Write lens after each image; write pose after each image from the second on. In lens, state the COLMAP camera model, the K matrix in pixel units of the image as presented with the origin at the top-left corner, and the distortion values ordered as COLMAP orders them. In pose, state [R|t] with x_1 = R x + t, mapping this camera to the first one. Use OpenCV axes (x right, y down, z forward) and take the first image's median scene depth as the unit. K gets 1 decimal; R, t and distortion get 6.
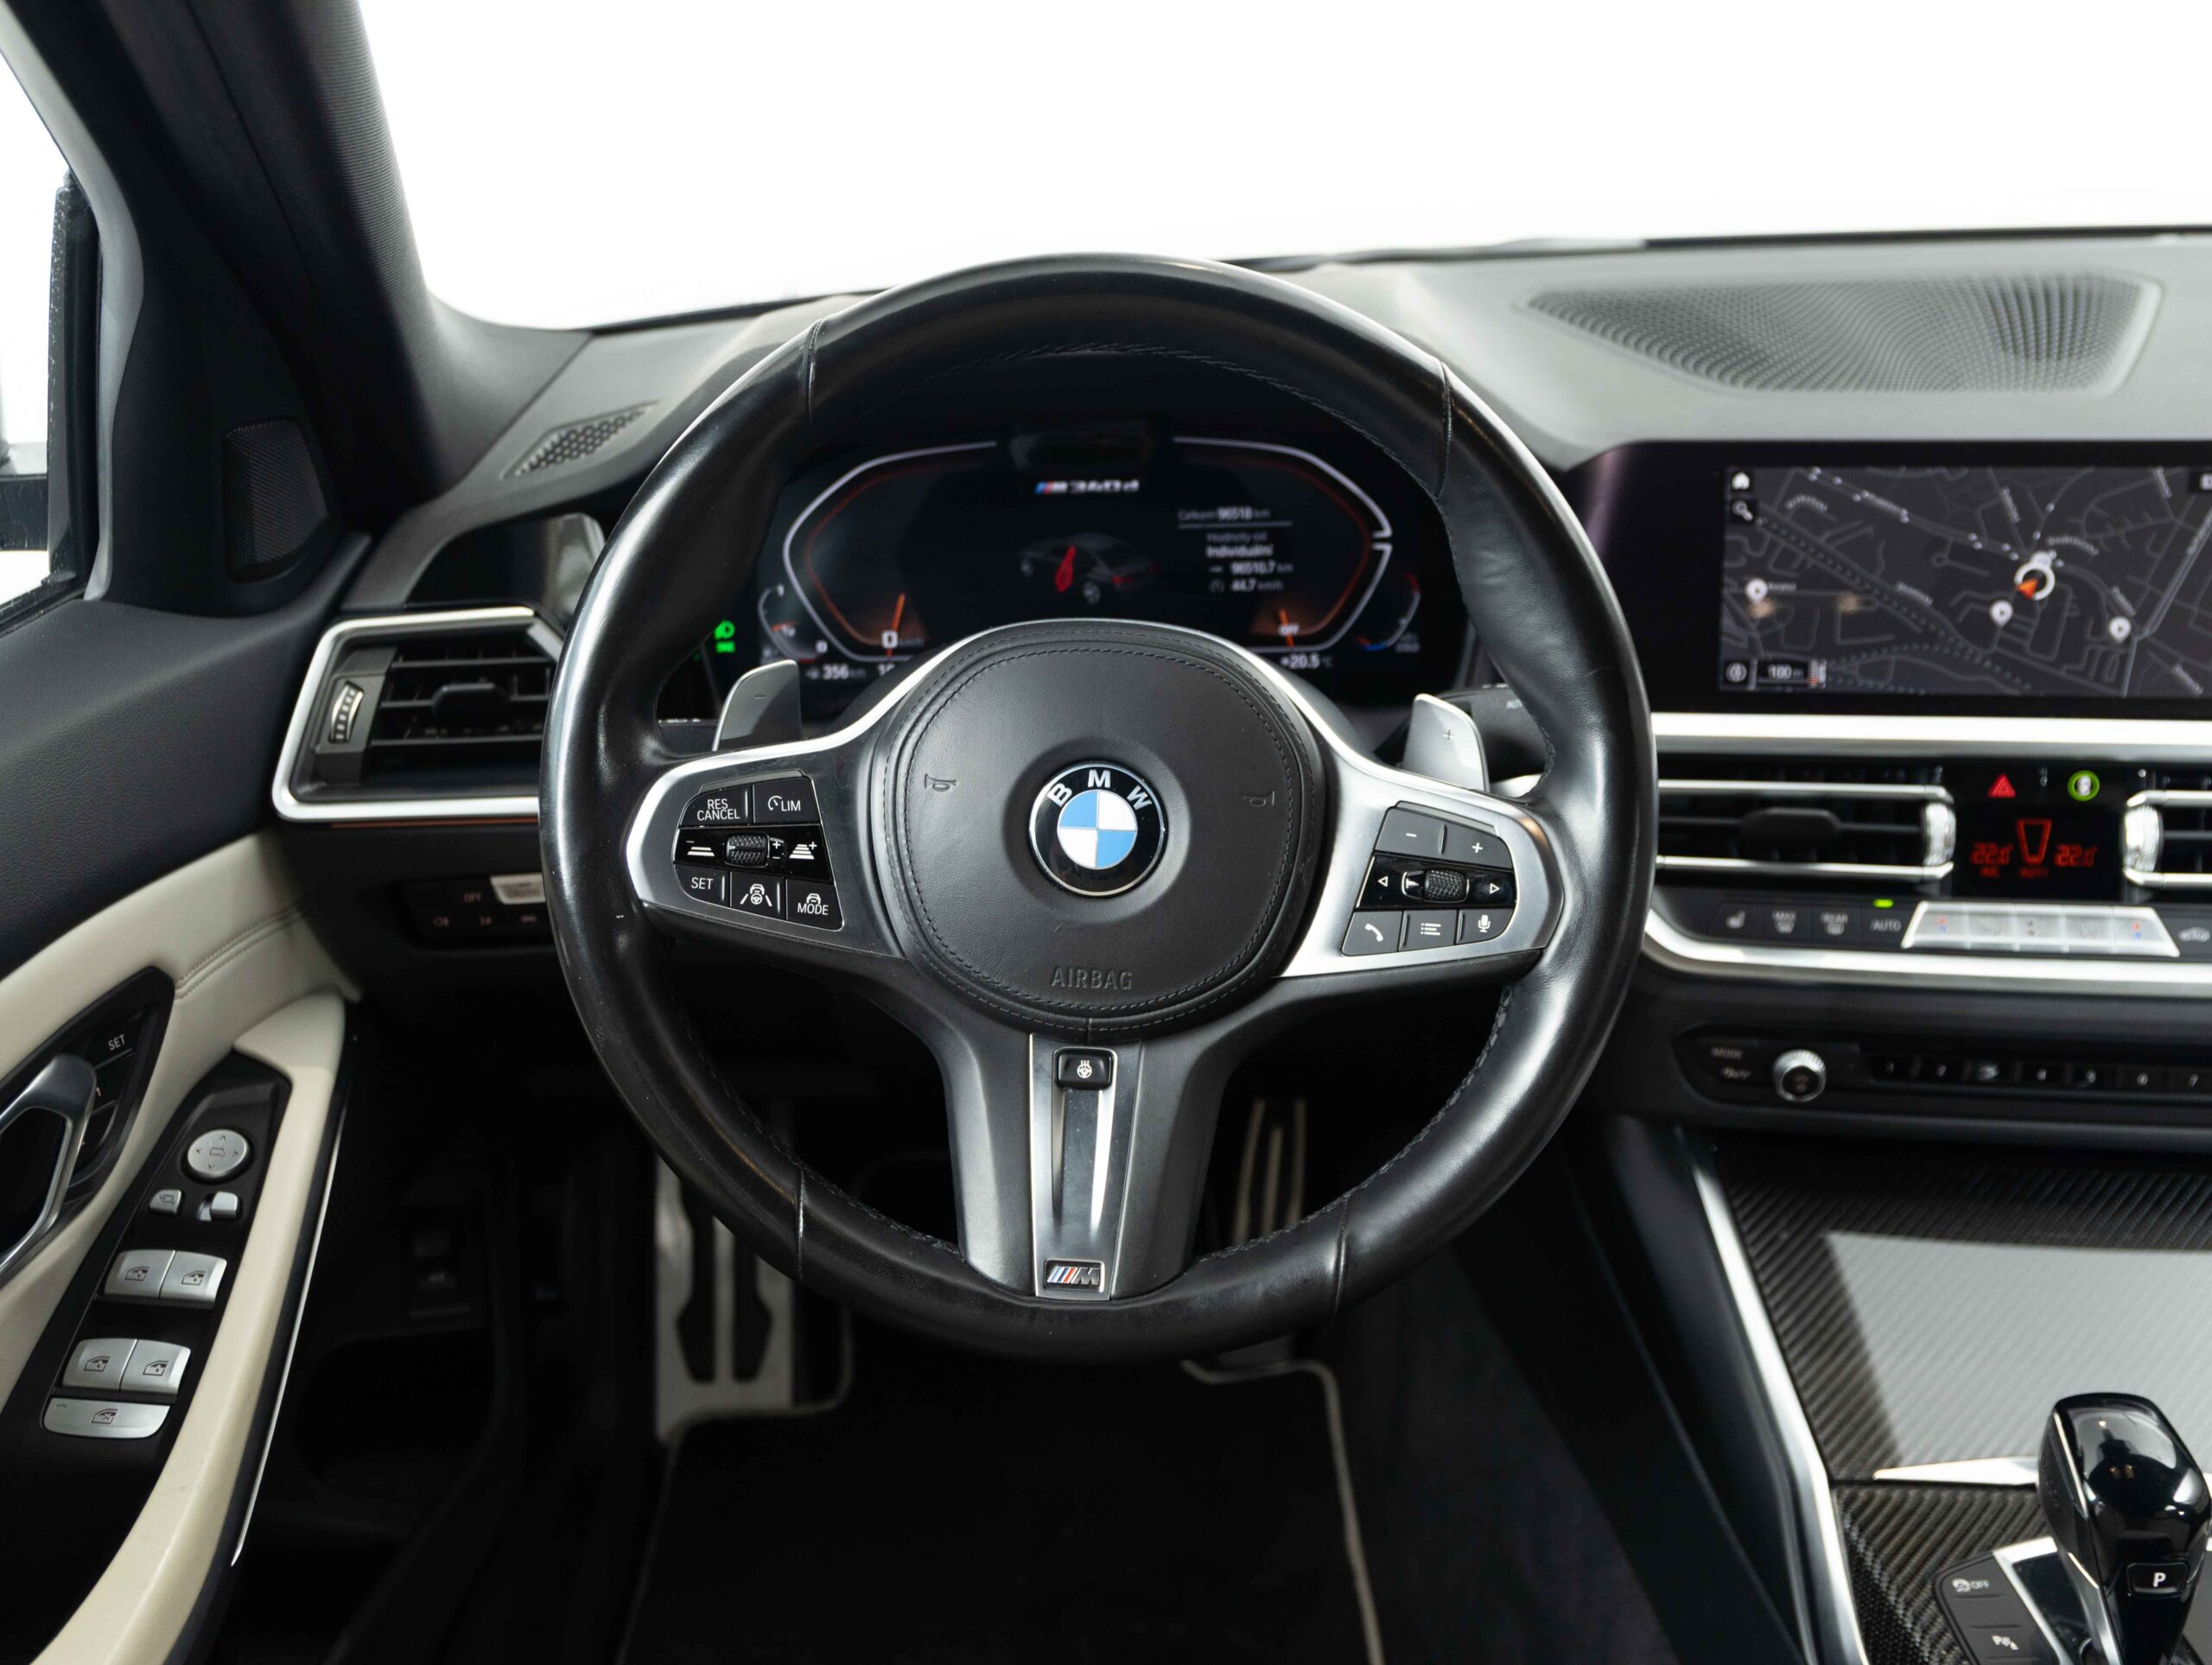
lens RADIAL K [[2087.5, 0, 1101.1], [0, 2087.5, 815.7], [0, 0, 1]] dist [0.023565, 0.000000]
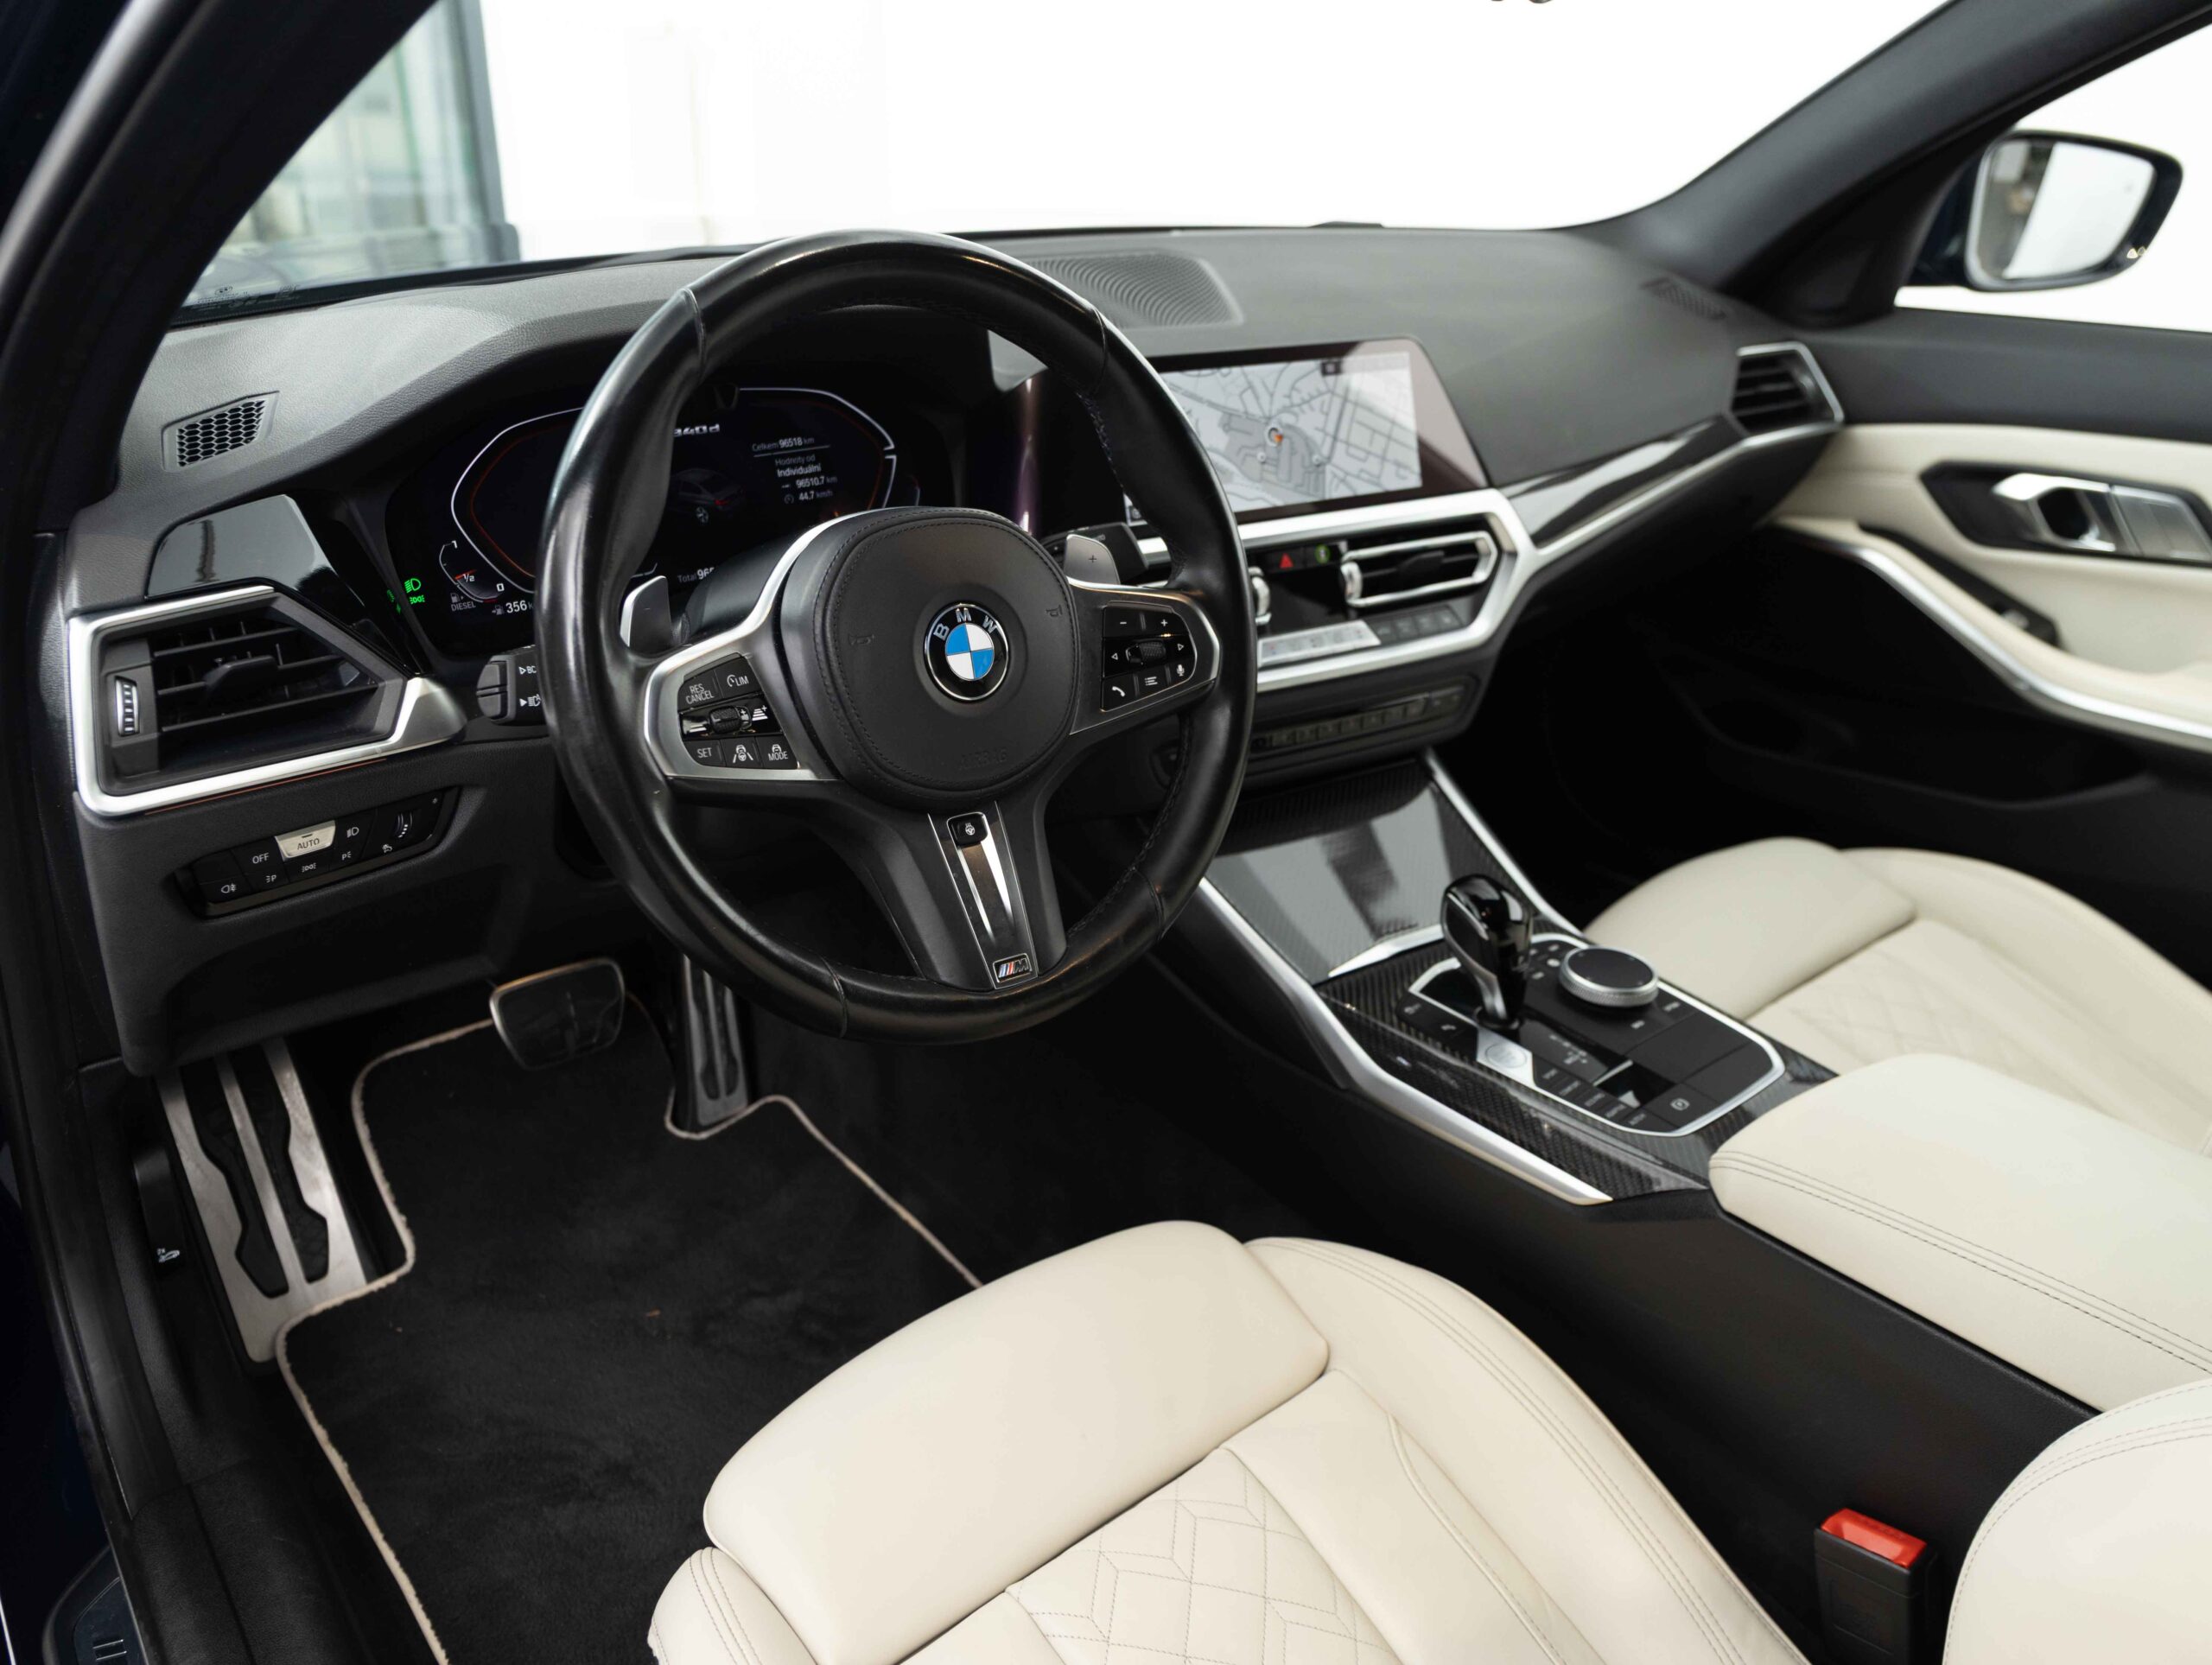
lens RADIAL K [[1619.9, 0, 1099.0], [0, 1619.9, 837.9], [0, 0, 1]] dist [0.003209, -0.013841]
pose [[0.782289, -0.233262, 0.577592, -0.468097], [0.191335, 0.972395, 0.133561, -0.000549], [-0.592803, 0.006031, 0.805325, 0.062216]]
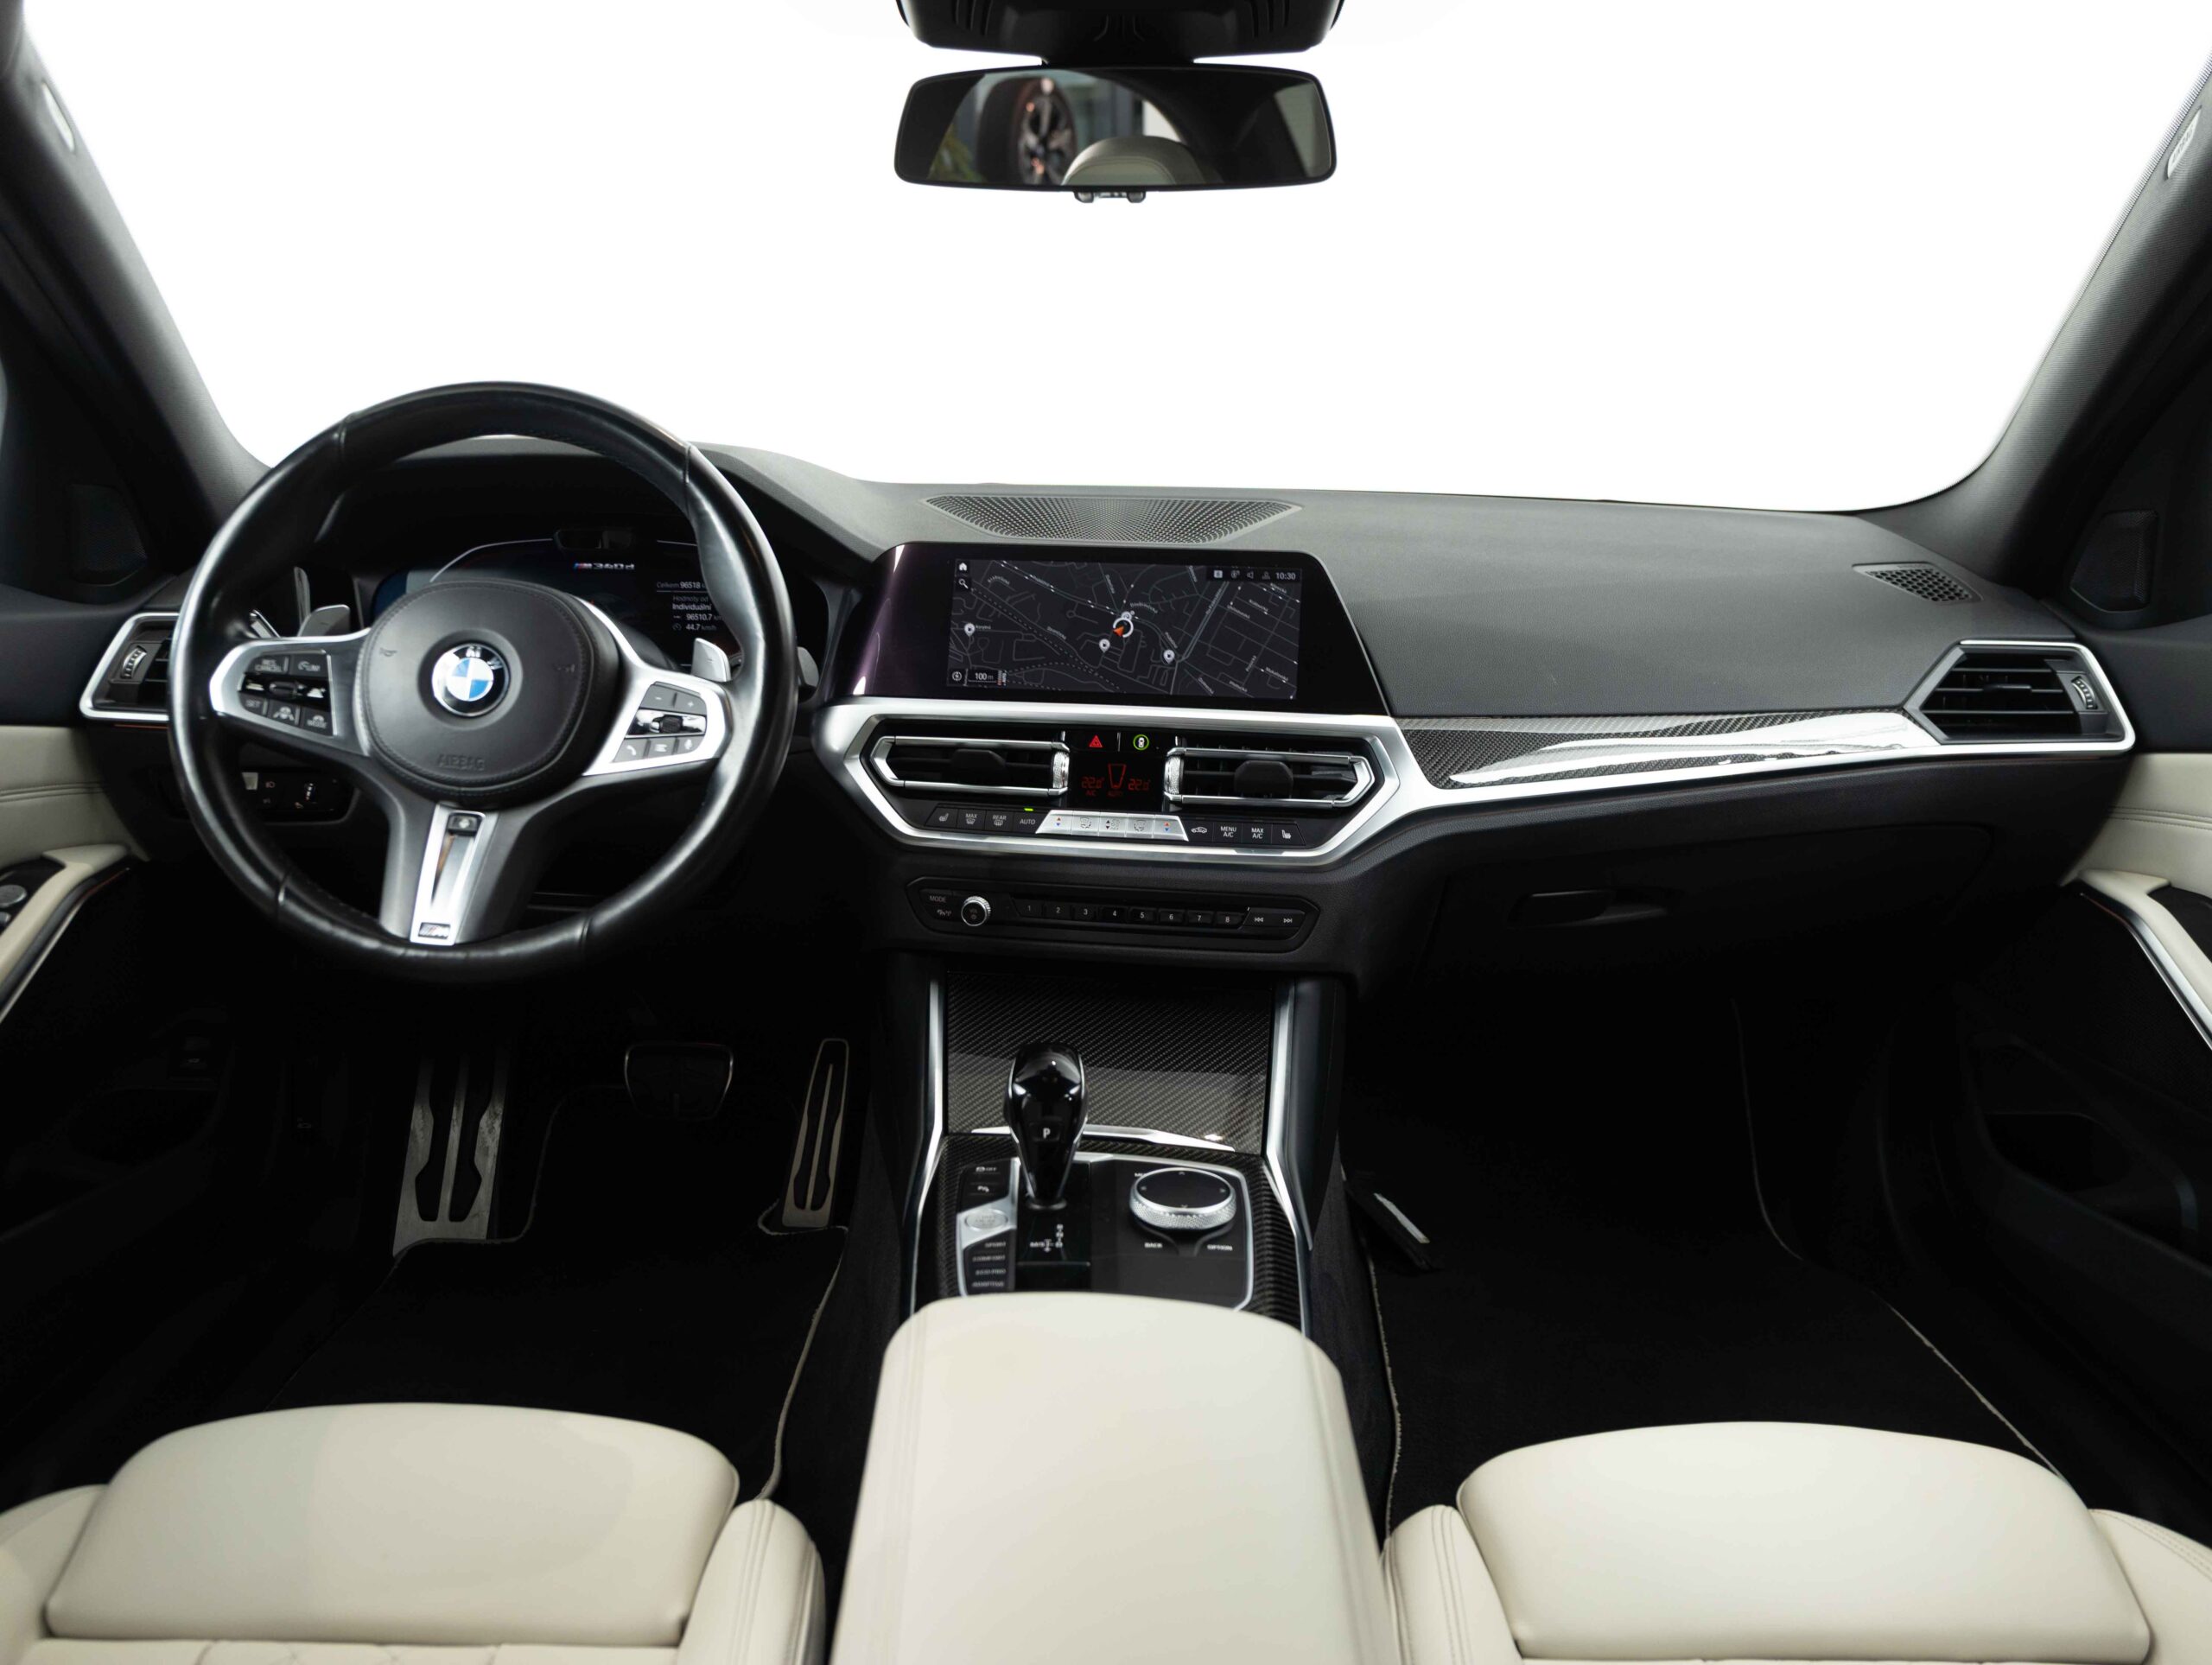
lens RADIAL K [[1619.9, 0, 1087.6], [0, 1619.9, 835.6], [0, 0, 1]] dist [0.003209, -0.013841]
pose [[0.999009, 0.044494, -0.001093, 0.424182], [-0.044091, 0.986023, -0.160670, 0.269158], [-0.006071, 0.160559, 0.987008, -0.278477]]
